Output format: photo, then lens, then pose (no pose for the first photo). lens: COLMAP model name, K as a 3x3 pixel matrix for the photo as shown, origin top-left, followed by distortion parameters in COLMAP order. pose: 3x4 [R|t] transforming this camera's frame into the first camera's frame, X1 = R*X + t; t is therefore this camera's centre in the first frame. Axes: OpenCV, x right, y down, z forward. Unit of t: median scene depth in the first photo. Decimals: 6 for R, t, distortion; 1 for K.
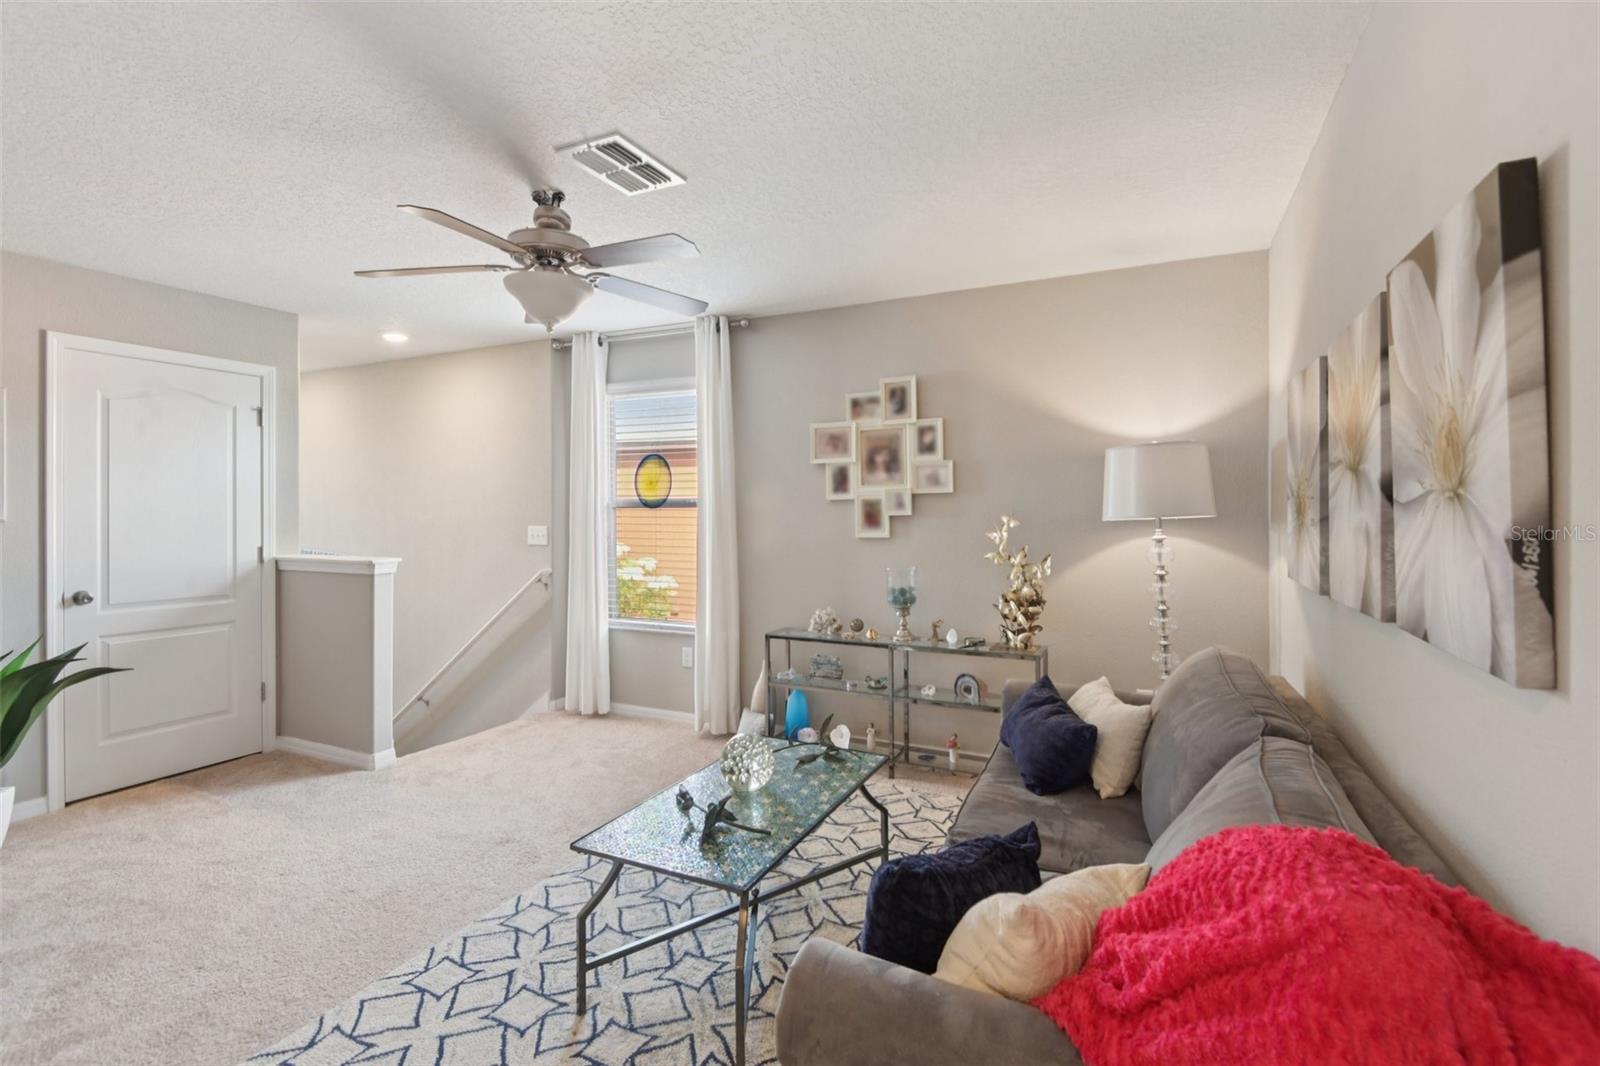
lens RADIAL K [[725.7, 0, 830.9], [0, 725.7, 509.9], [0, 0, 1]] dist [0.010656, -0.010722]
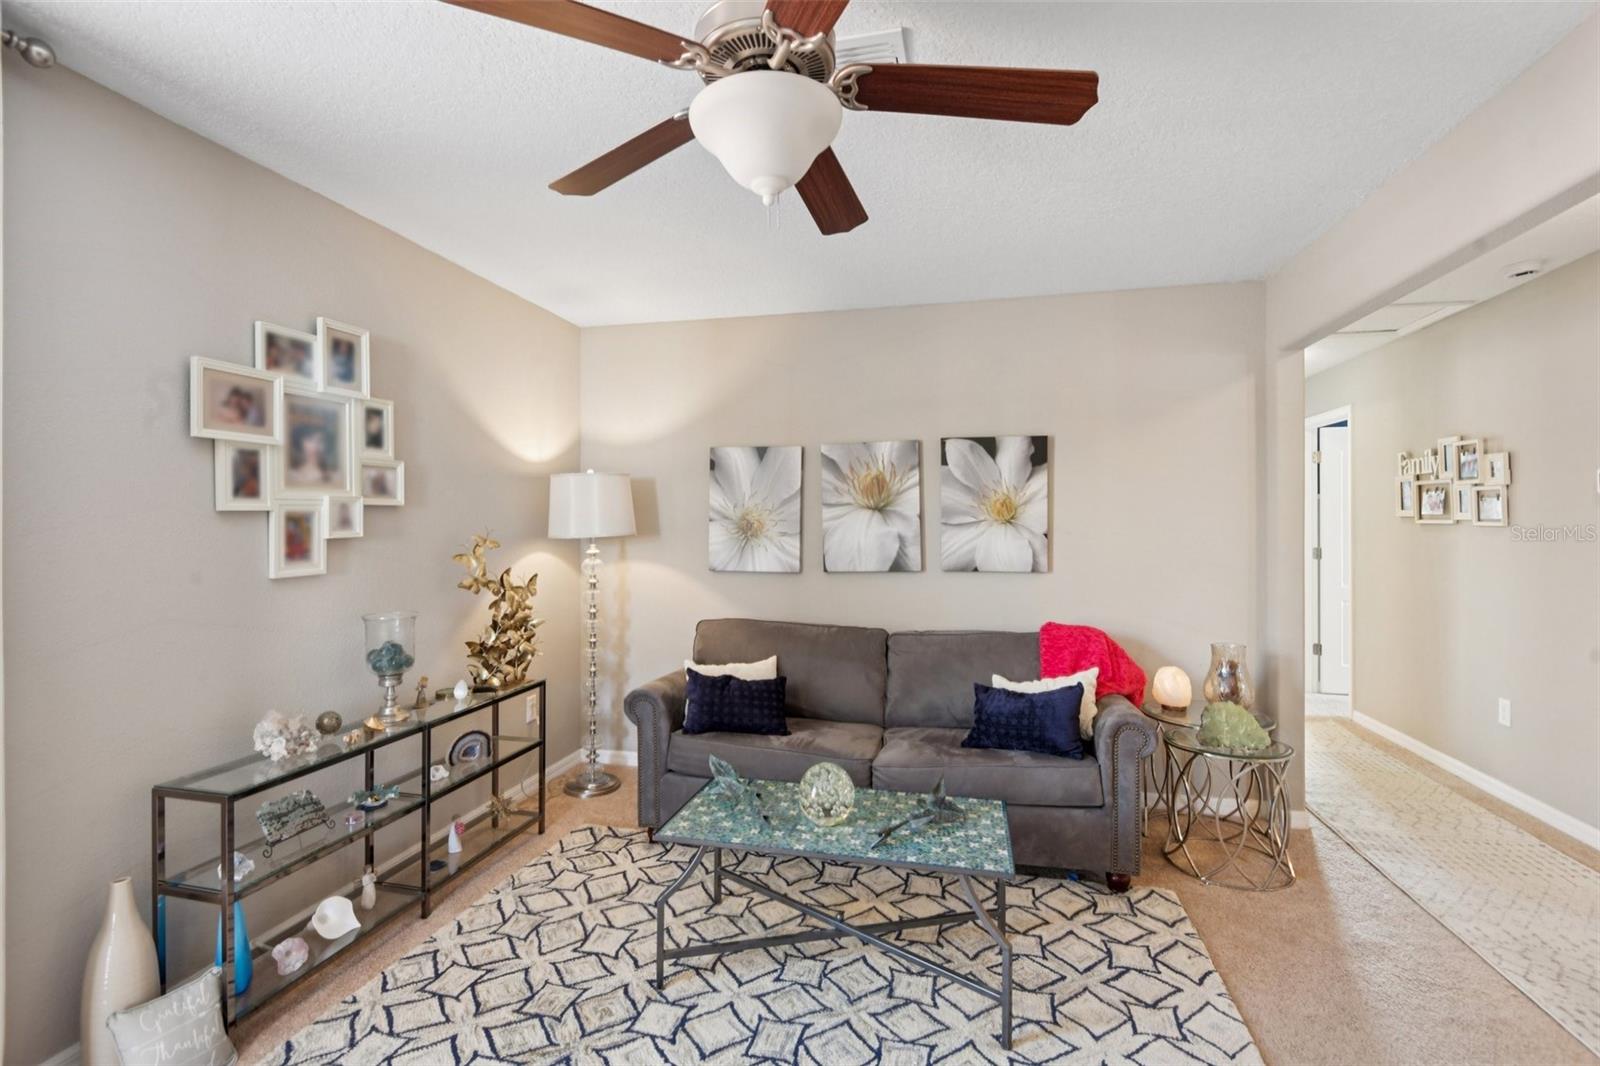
lens RADIAL K [[725.7, 0, 804.0], [0, 725.7, 524.8], [0, 0, 1]] dist [0.010656, -0.010722]
pose [[-0.190627, 0.002995, 0.981658, -0.618828], [0.005678, 0.999982, -0.001948, -0.000419], [-0.981646, 0.005203, -0.190640, 0.720670]]
